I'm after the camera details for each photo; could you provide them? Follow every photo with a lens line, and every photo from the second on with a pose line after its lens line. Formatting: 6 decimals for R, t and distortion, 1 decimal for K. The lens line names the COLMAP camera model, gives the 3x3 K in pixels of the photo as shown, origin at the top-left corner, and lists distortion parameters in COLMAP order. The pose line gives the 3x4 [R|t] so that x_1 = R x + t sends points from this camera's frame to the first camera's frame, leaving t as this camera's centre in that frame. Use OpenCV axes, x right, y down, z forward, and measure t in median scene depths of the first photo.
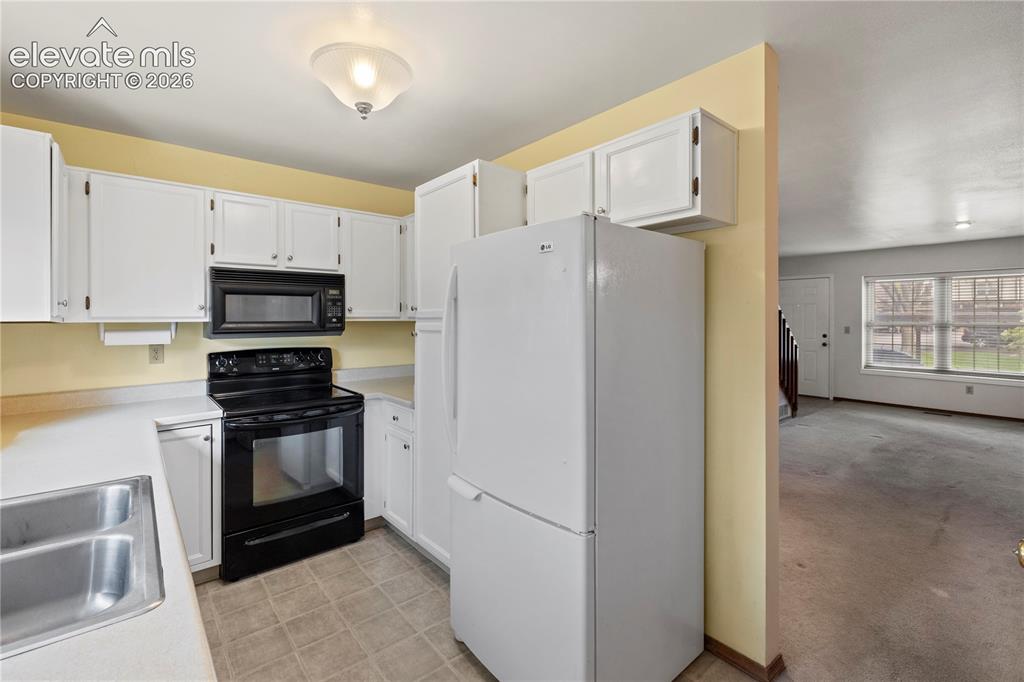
lens RADIAL K [[447.3, 0, 503.8], [0, 447.3, 315.7], [0, 0, 1]] dist [0.000778, 0.000105]
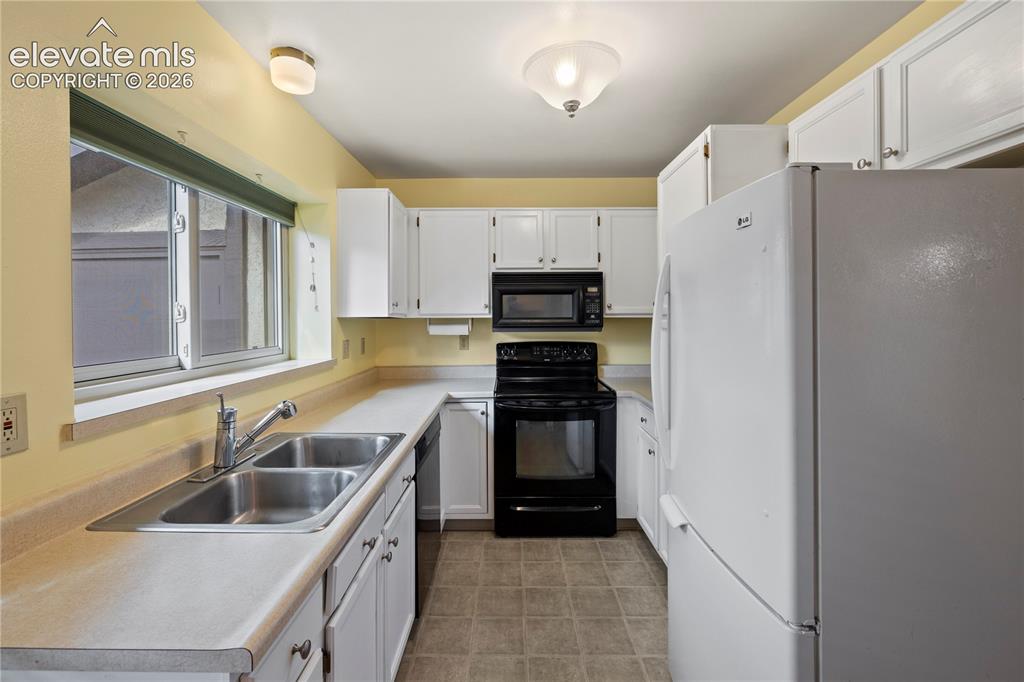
lens RADIAL K [[443.9, 0, 512.5], [0, 443.9, 311.8], [0, 0, 1]] dist [0.001146, -0.000143]
pose [[0.771326, -0.004156, -0.636426, 0.156334], [0.004327, 0.999990, -0.001287, -0.000752], [0.636425, -0.001761, 0.771337, 0.103774]]
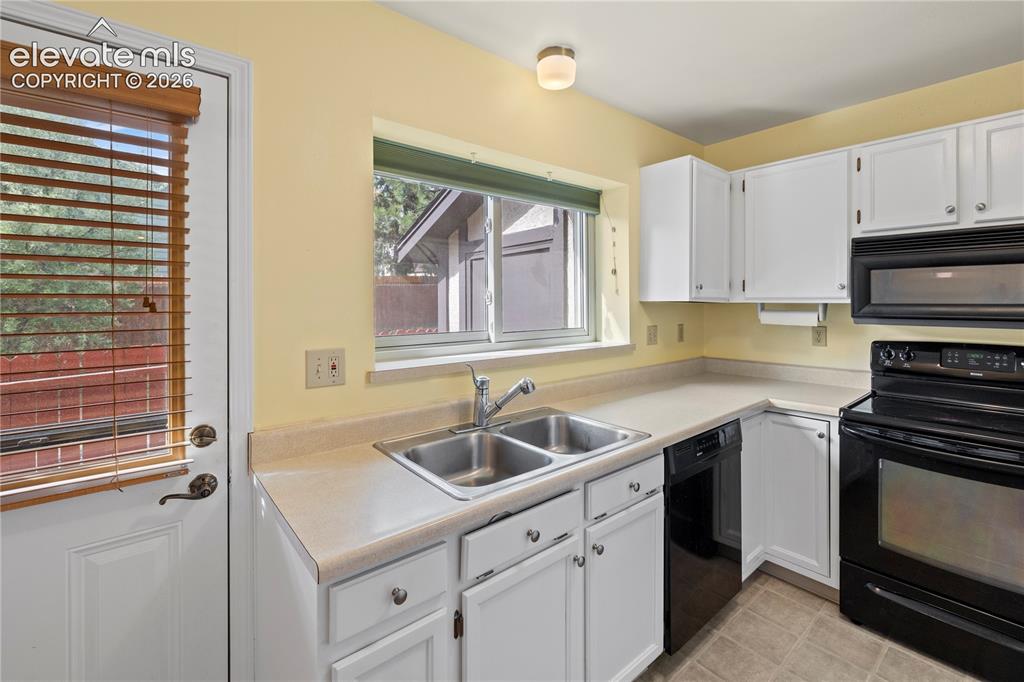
lens RADIAL K [[453.6, 0, 511.6], [0, 453.6, 299.4], [0, 0, 1]] dist [0.000615, 0.000270]
pose [[0.003447, 0.001993, -0.999992, 0.204458], [0.005714, 0.999982, 0.002012, 0.000612], [0.999978, -0.005721, 0.003435, 0.351118]]
